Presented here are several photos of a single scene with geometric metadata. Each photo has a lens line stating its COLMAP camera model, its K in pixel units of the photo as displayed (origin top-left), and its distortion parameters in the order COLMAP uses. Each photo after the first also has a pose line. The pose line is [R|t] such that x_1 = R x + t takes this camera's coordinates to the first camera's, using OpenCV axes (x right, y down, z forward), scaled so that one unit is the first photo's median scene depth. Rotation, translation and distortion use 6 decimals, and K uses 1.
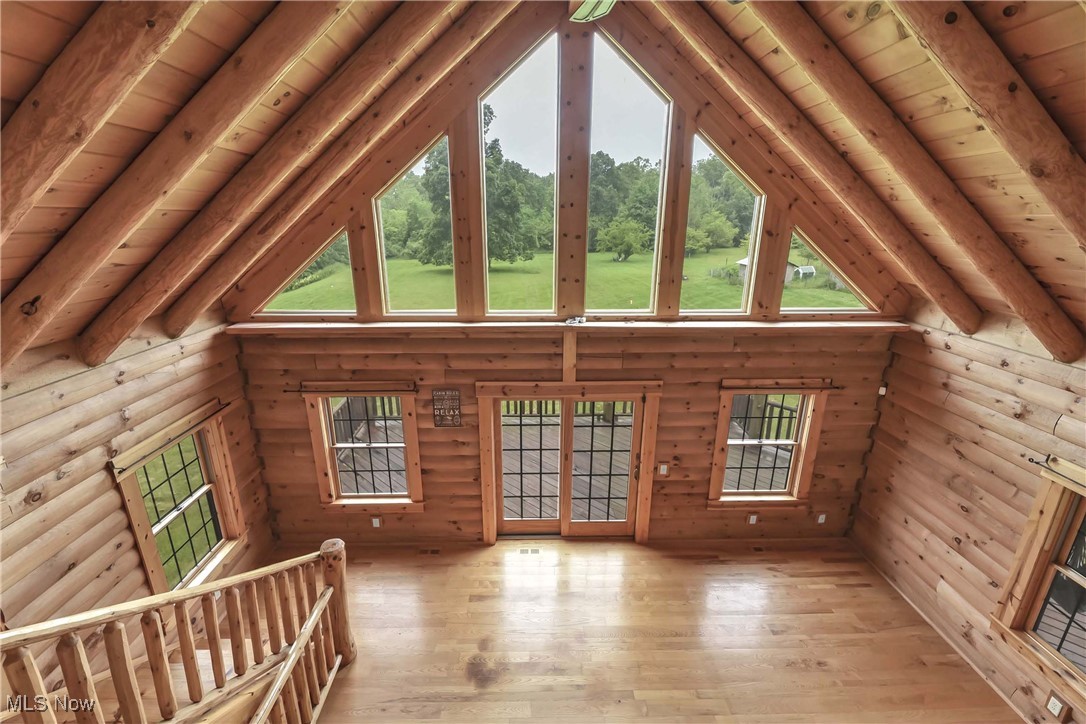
lens RADIAL K [[457.0, 0, 526.1], [0, 457.0, 365.3], [0, 0, 1]] dist [0.002874, -0.002136]
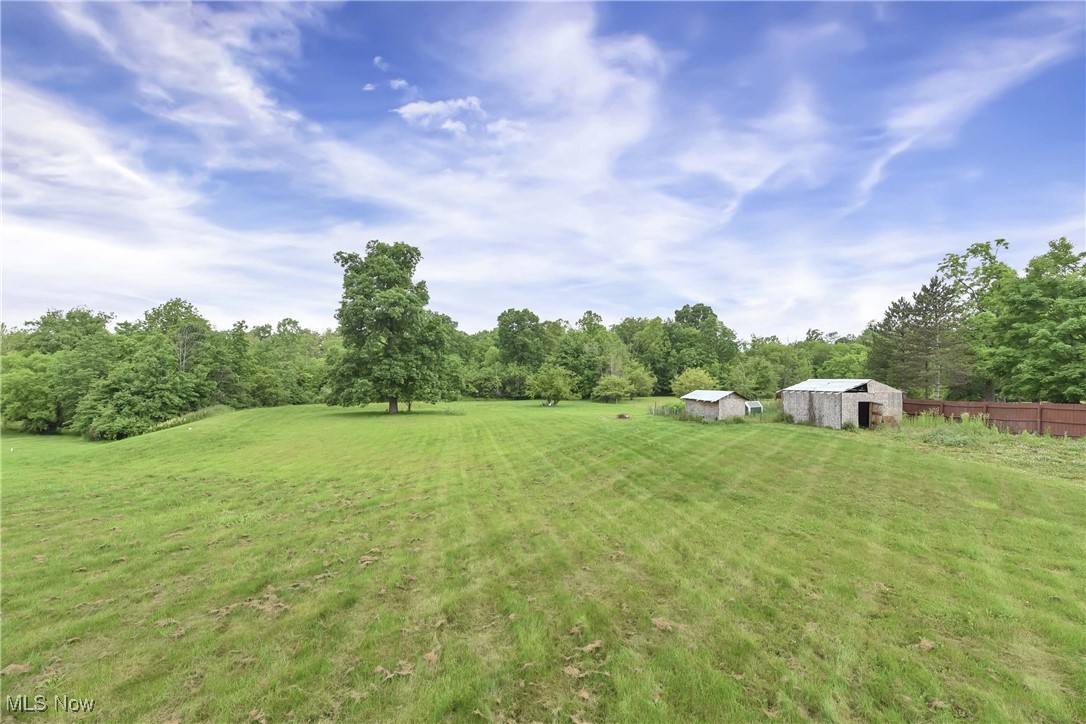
lens RADIAL K [[457.0, 0, 548.8], [0, 457.0, 345.7], [0, 0, 1]] dist [0.002874, -0.002136]
pose [[0.979156, 0.033343, 0.200353, 0.087728], [0.040983, 0.933710, -0.355678, -0.042555], [-0.198931, 0.356475, 0.912881, 1.412746]]
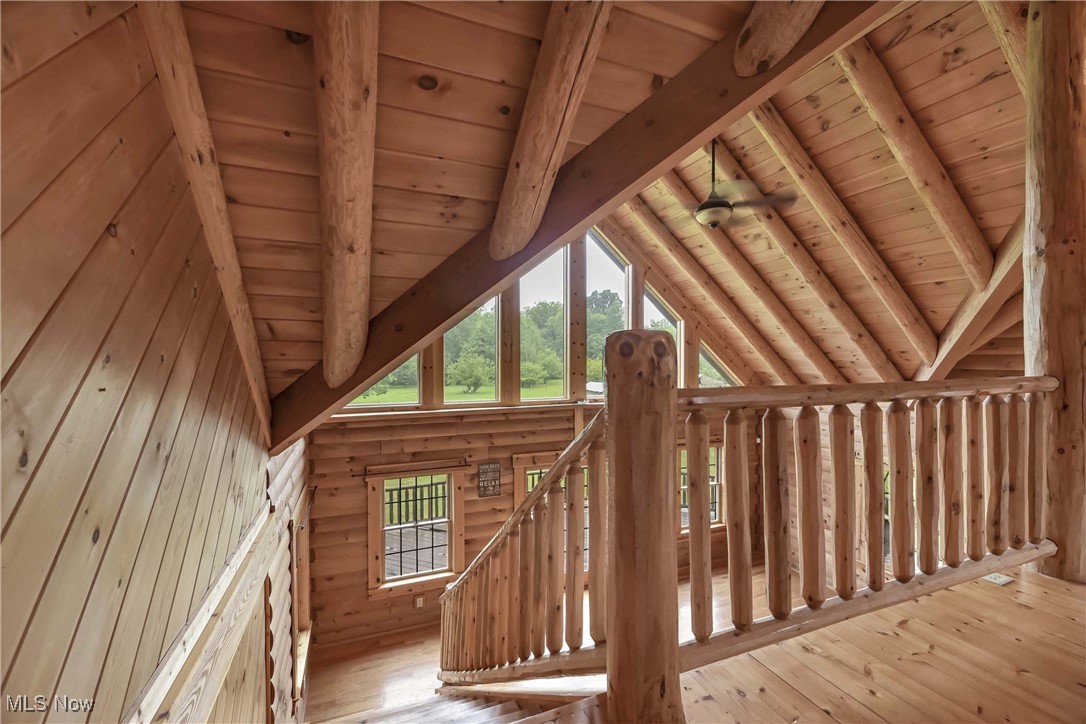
lens RADIAL K [[457.0, 0, 539.9], [0, 457.0, 374.0], [0, 0, 1]] dist [0.002874, -0.002136]
pose [[0.932665, -0.016795, 0.360353, -0.472859], [0.112509, 0.962633, -0.246330, 0.135426], [-0.342751, 0.270286, 0.899704, -0.209108]]
